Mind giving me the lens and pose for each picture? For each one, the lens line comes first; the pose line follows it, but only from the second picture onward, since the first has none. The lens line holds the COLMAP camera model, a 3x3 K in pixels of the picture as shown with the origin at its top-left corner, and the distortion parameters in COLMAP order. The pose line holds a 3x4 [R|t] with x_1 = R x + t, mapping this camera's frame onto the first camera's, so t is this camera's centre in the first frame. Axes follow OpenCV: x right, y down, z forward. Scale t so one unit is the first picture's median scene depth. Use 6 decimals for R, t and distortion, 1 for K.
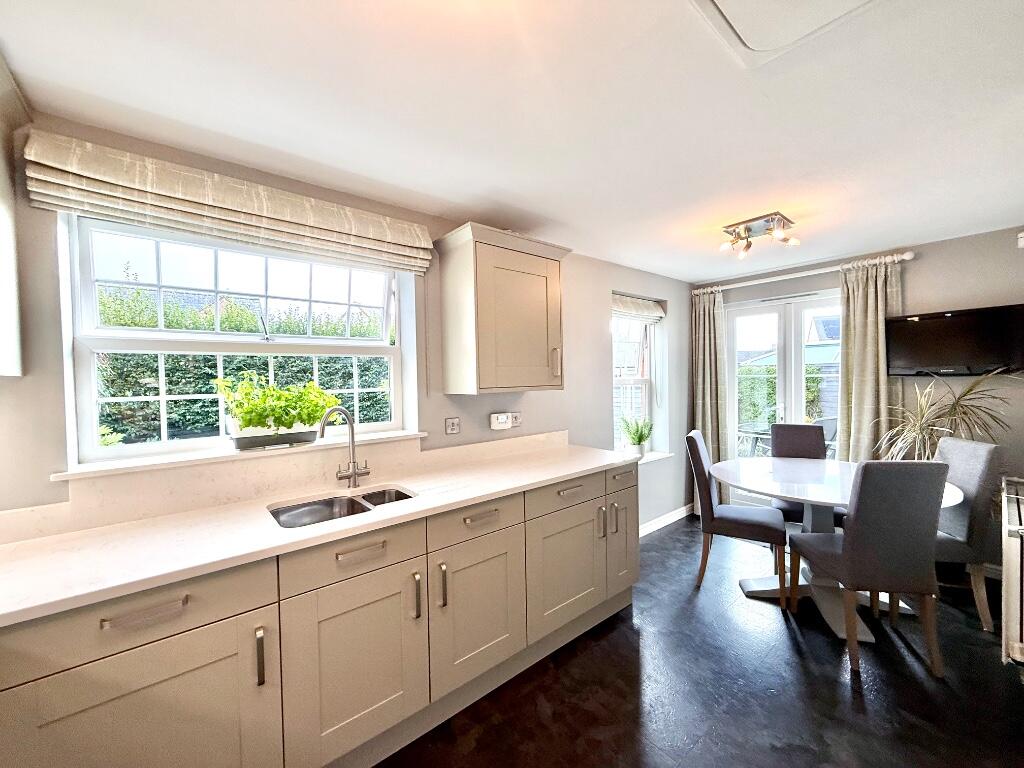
lens RADIAL K [[403.8, 0, 512.0], [0, 403.8, 384.0], [0, 0, 1]] dist [0.000468, -0.000344]
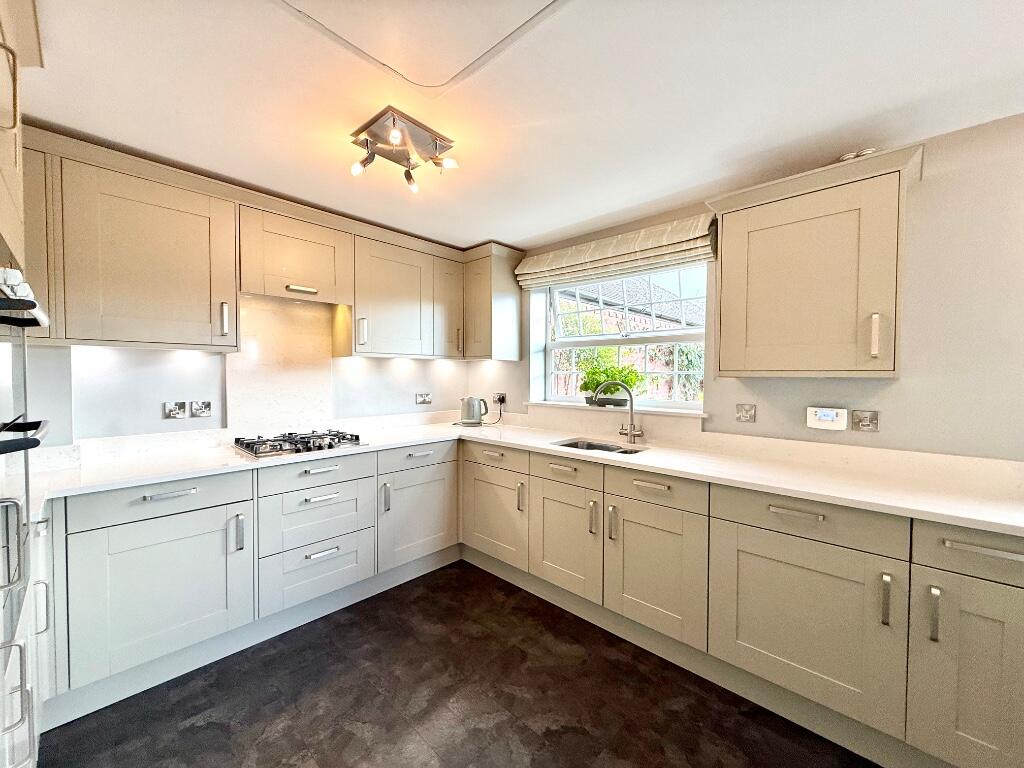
lens RADIAL K [[403.8, 0, 512.0], [0, 403.8, 384.0], [0, 0, 1]] dist [0.000468, -0.000344]
pose [[0.123235, 0.040298, -0.991559, 0.871309], [-0.026609, 0.998950, 0.037291, 0.021987], [0.992021, 0.021789, 0.124178, 0.440636]]
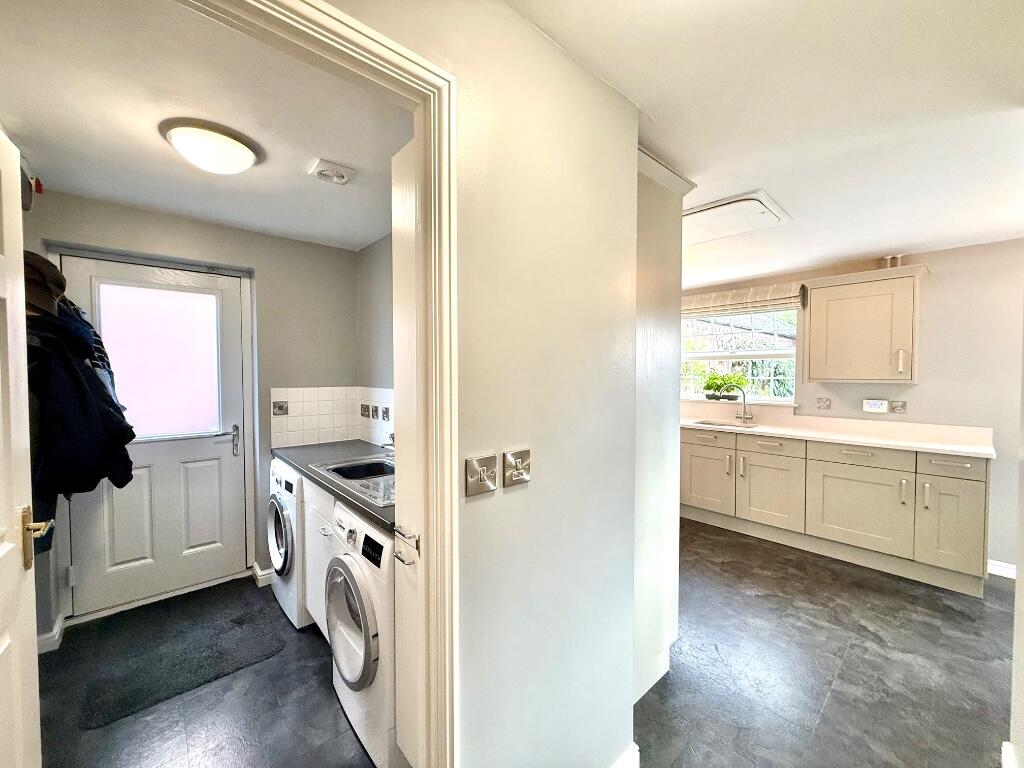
lens RADIAL K [[403.8, 0, 512.0], [0, 403.8, 384.0], [0, 0, 1]] dist [0.000468, -0.000344]
pose [[0.038490, 0.044583, -0.998264, 1.647811], [-0.020099, 0.998837, 0.043833, -0.015736], [0.999057, 0.018377, 0.039341, -0.289912]]
